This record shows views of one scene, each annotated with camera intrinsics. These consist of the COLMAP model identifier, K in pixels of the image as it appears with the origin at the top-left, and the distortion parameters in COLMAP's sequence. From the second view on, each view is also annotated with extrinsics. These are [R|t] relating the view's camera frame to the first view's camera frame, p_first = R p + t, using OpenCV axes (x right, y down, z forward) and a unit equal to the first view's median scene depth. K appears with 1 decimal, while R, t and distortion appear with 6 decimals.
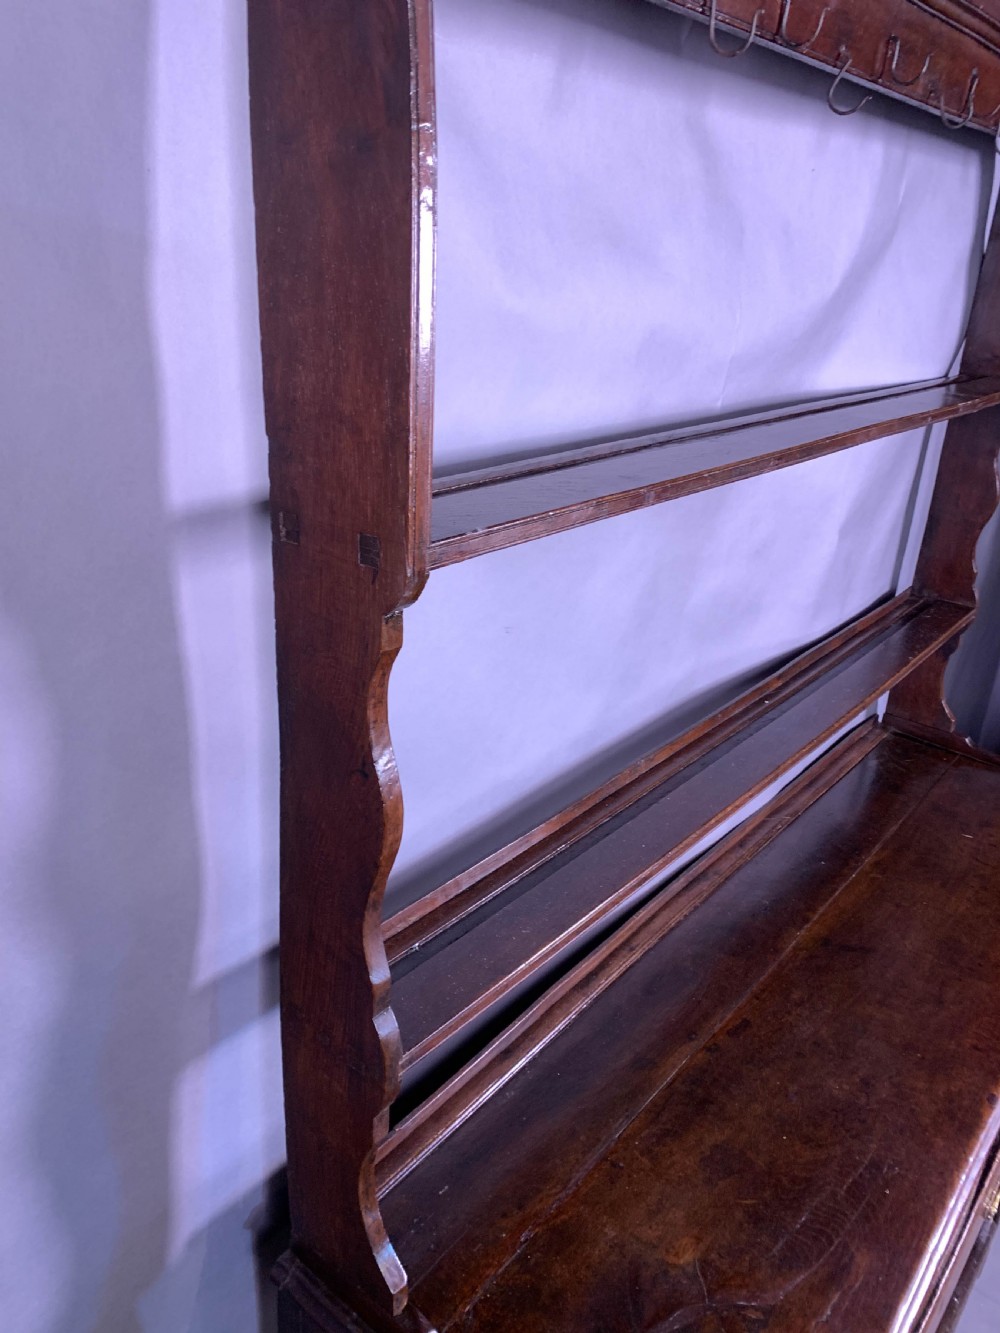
lens RADIAL K [[1030.1, 0, 490.6], [0, 1030.1, 650.4], [0, 0, 1]] dist [0.030009, -0.036977]
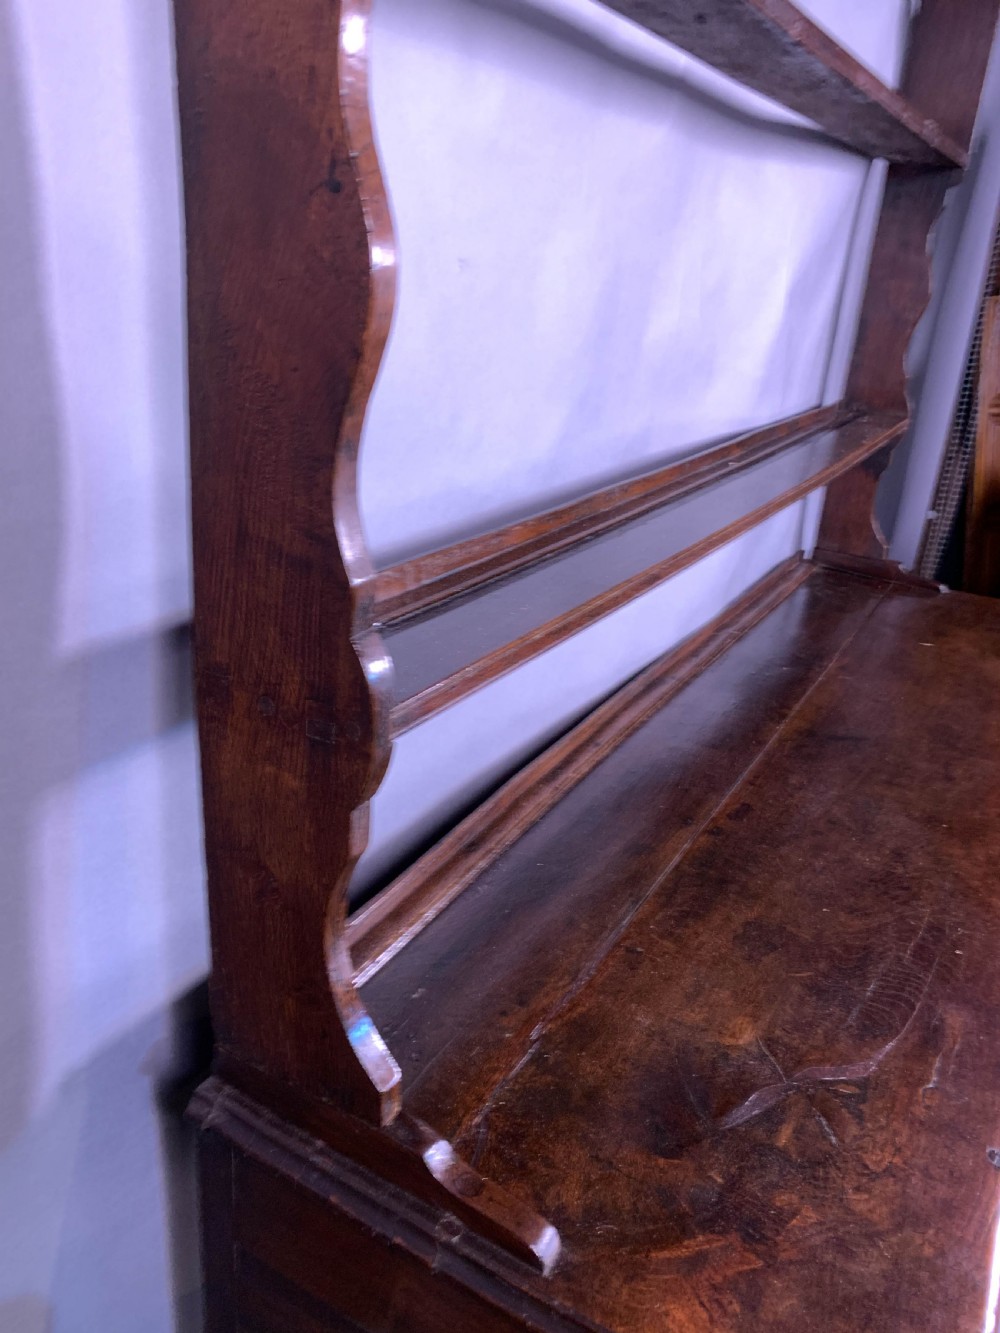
lens RADIAL K [[1030.1, 0, 491.0], [0, 1030.1, 660.2], [0, 0, 1]] dist [0.030009, -0.036977]
pose [[0.987464, -0.045648, 0.151097, -0.088672], [0.043877, 0.998924, 0.015040, 0.257793], [-0.151620, -0.008221, 0.988405, 0.247466]]
